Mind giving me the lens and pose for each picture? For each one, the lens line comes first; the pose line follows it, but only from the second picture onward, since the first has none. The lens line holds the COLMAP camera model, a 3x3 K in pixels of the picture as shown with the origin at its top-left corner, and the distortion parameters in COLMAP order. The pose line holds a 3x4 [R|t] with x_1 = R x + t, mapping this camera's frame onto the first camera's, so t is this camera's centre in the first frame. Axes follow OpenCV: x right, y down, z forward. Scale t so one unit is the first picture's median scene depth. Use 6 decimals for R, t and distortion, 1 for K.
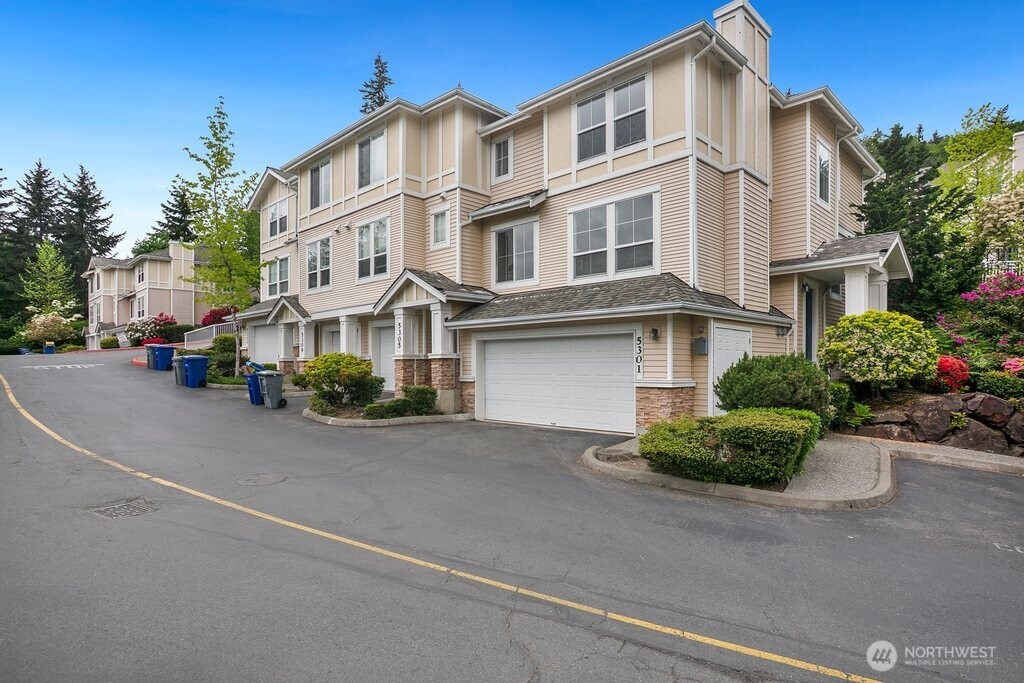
lens RADIAL K [[497.2, 0, 511.4], [0, 497.2, 358.1], [0, 0, 1]] dist [-0.055983, 0.032244]
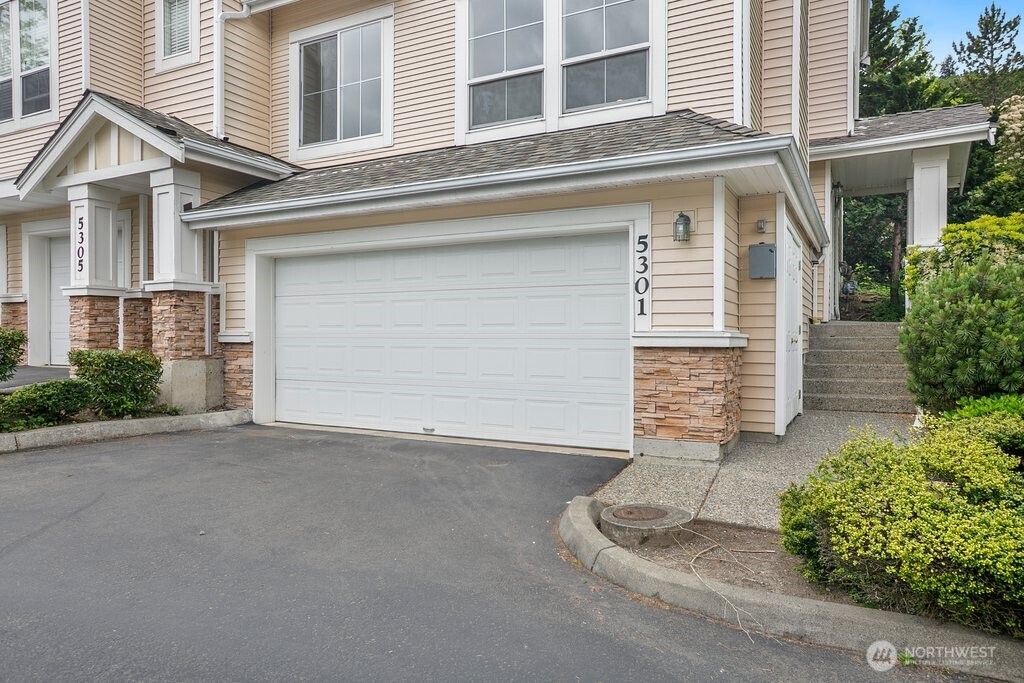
lens RADIAL K [[676.0, 0, 512.0], [0, 676.0, 341.5], [0, 0, 1]] dist [-0.086271, 0.108753]
pose [[0.958361, 0.002712, 0.285548, -0.019901], [-0.010641, 0.999600, 0.026220, 0.028200], [-0.285363, -0.028166, 0.958006, 0.335303]]
